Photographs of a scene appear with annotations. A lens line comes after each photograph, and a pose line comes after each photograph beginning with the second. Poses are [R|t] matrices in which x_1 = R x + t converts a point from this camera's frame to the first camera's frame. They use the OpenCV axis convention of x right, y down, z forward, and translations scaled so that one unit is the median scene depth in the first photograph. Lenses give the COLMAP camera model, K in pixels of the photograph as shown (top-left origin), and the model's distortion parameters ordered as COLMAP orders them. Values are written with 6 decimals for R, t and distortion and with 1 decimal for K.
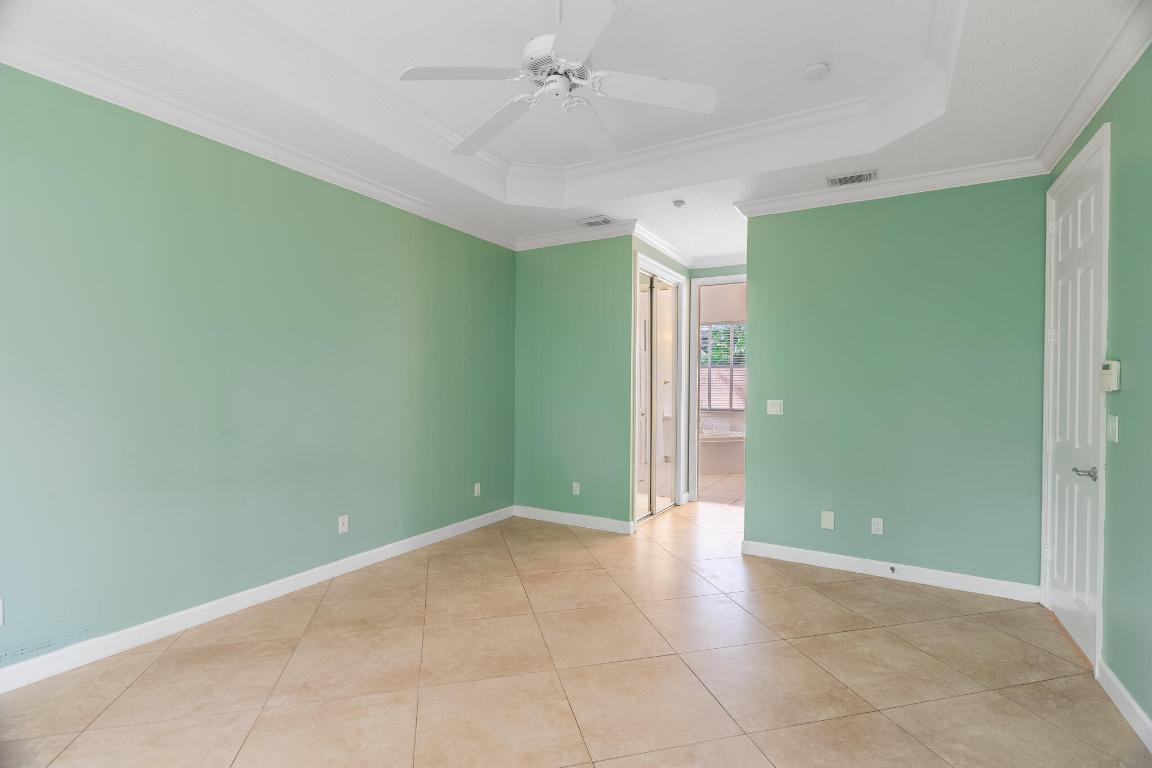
lens RADIAL K [[524.0, 0, 576.3], [0, 524.0, 385.3], [0, 0, 1]] dist [-0.000960, -0.000527]
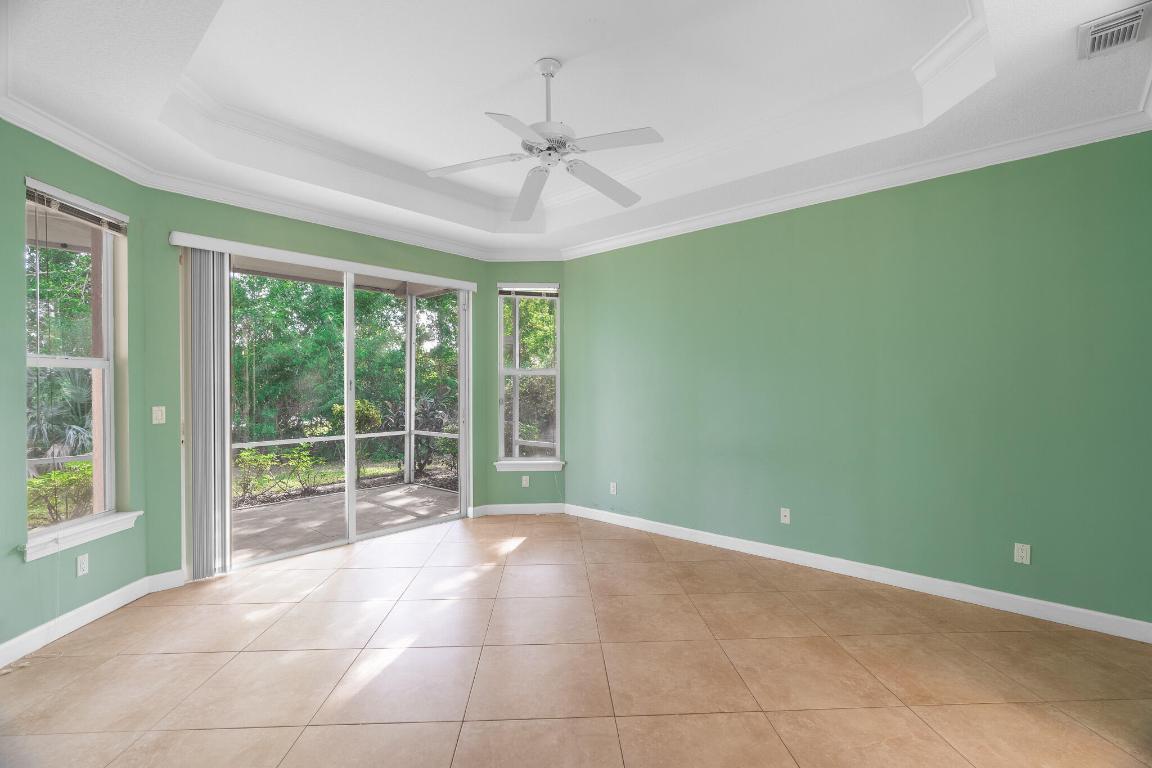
lens RADIAL K [[524.0, 0, 576.9], [0, 524.0, 388.0], [0, 0, 1]] dist [-0.000960, -0.000527]
pose [[-0.199153, -0.005121, -0.979955, 0.796086], [-0.003477, 0.999984, -0.004519, 0.003561], [0.979962, 0.002507, -0.199168, 0.872055]]
